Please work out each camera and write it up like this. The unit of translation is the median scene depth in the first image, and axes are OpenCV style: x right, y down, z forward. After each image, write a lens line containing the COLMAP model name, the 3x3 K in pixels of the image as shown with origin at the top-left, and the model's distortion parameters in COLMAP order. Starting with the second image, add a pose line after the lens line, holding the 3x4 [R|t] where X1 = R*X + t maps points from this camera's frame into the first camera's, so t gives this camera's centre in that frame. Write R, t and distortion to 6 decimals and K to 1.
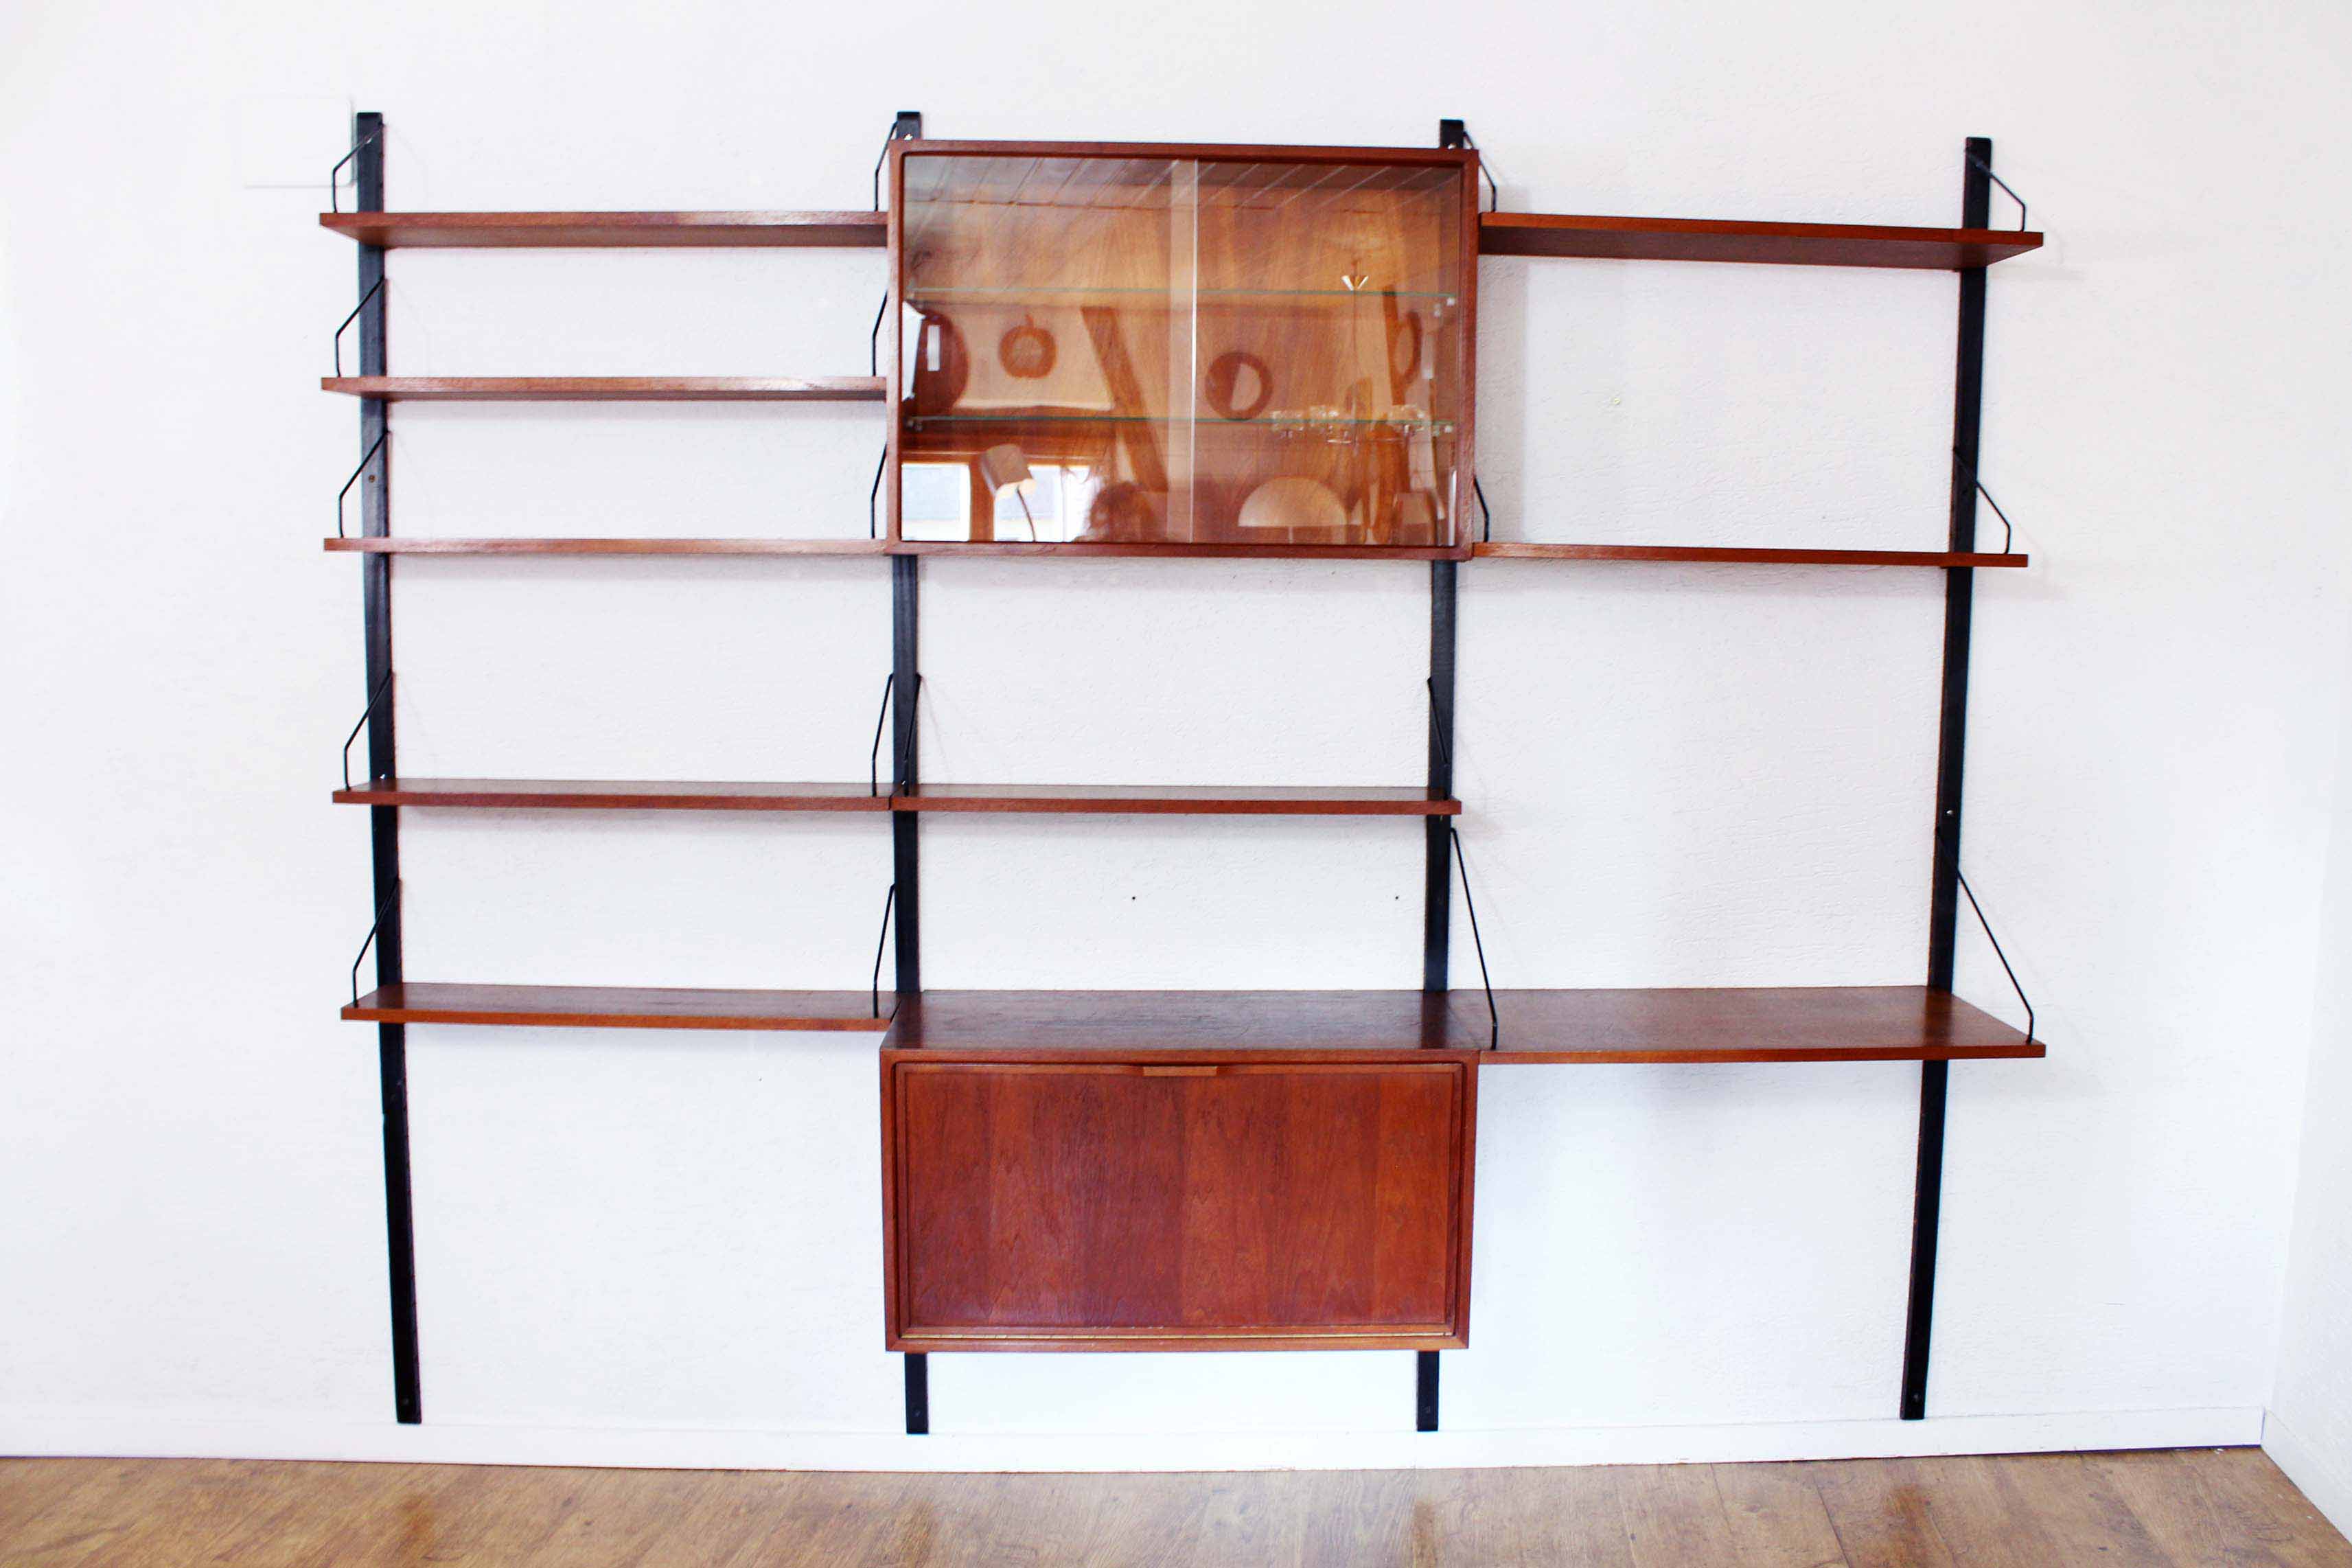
lens RADIAL K [[1913.8, 0, 1188.6], [0, 1913.8, 778.4], [0, 0, 1]] dist [-0.090895, 0.055956]
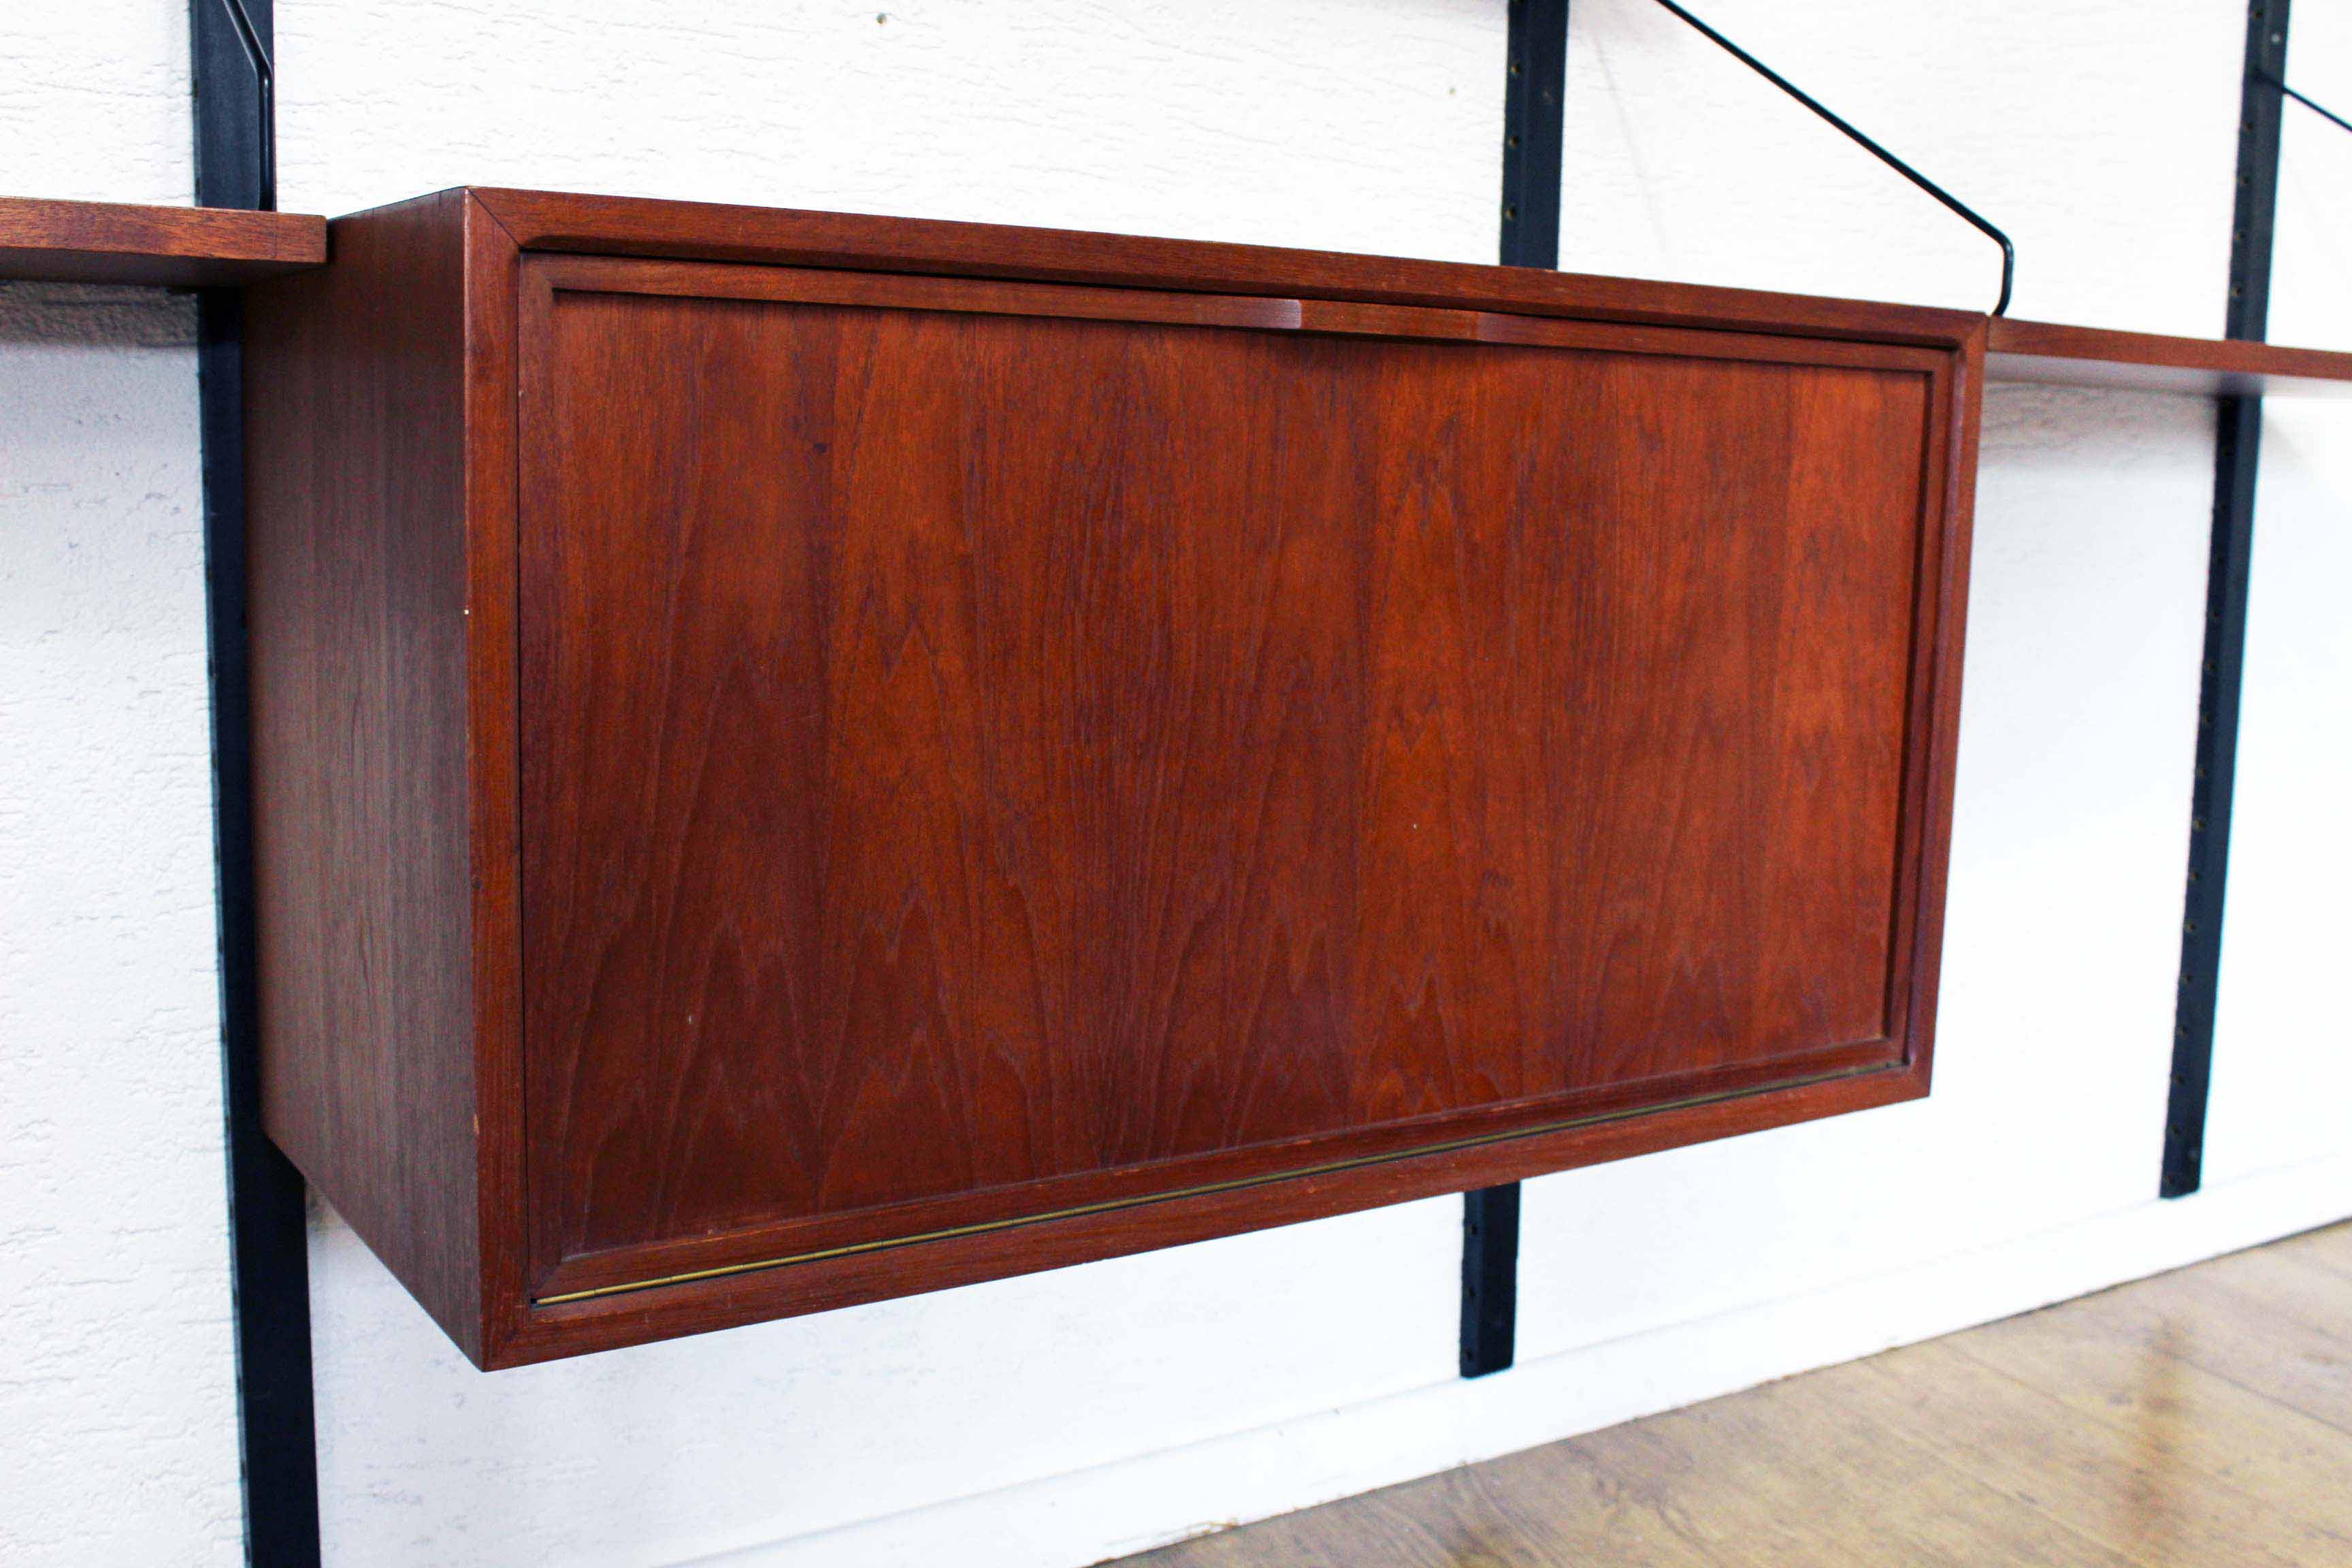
lens RADIAL K [[2350.5, 0, 1176.0], [0, 2350.5, 784.0], [0, 0, 1]] dist [0.000728, -0.000794]
pose [[0.860359, -0.059193, 0.506240, -0.218152], [0.036694, 0.997849, 0.054314, 0.188733], [-0.508366, -0.028154, 0.860681, 0.610706]]
